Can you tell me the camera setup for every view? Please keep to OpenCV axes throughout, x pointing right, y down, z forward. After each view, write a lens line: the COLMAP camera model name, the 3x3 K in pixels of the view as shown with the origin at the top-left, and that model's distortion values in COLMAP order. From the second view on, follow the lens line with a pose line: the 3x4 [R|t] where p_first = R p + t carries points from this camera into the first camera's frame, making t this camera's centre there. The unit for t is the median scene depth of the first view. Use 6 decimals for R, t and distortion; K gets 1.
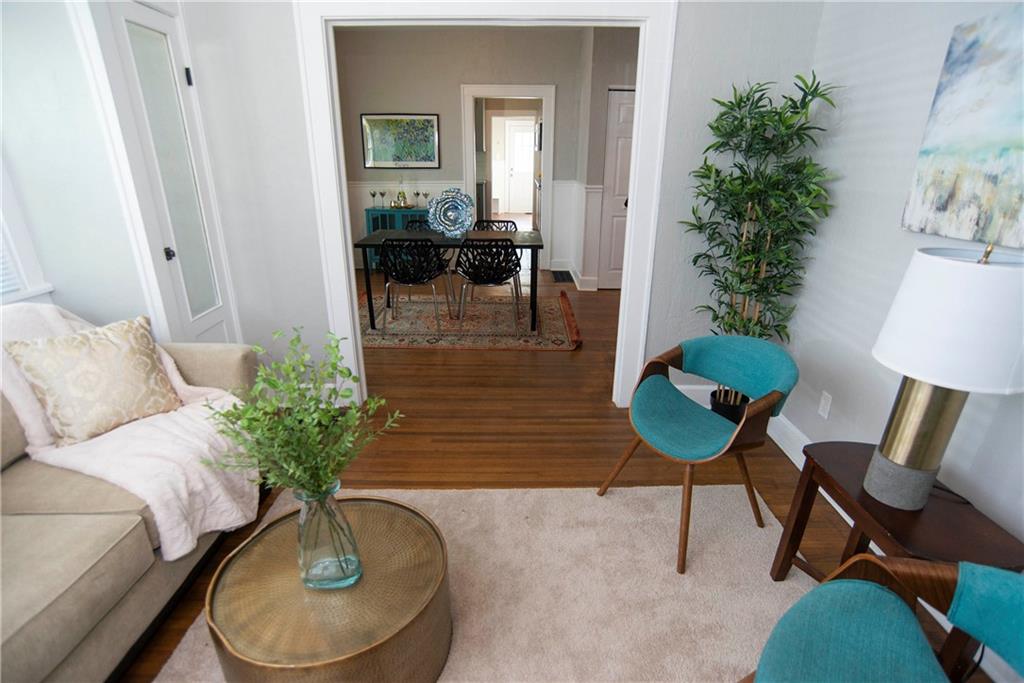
lens RADIAL K [[519.9, 0, 509.8], [0, 519.9, 348.2], [0, 0, 1]] dist [-0.075798, 0.042254]
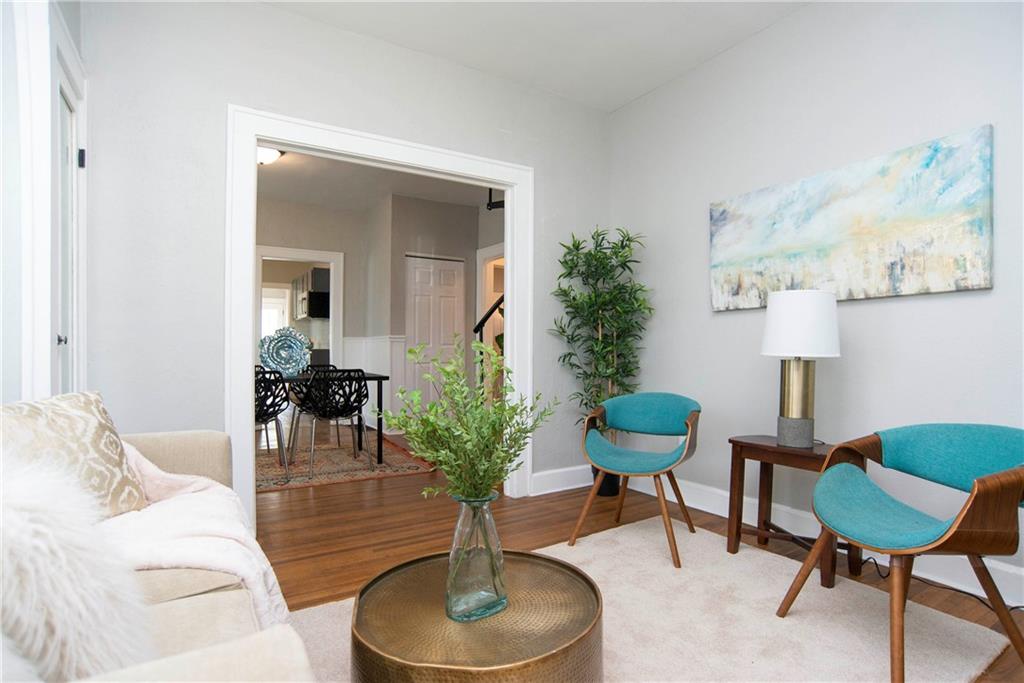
lens RADIAL K [[519.9, 0, 509.8], [0, 519.9, 348.2], [0, 0, 1]] dist [-0.075798, 0.042254]
pose [[0.845534, -0.001710, 0.533918, -0.603658], [0.190300, 0.935287, -0.298370, 0.224833], [-0.498857, 0.353887, 0.791142, 0.059017]]
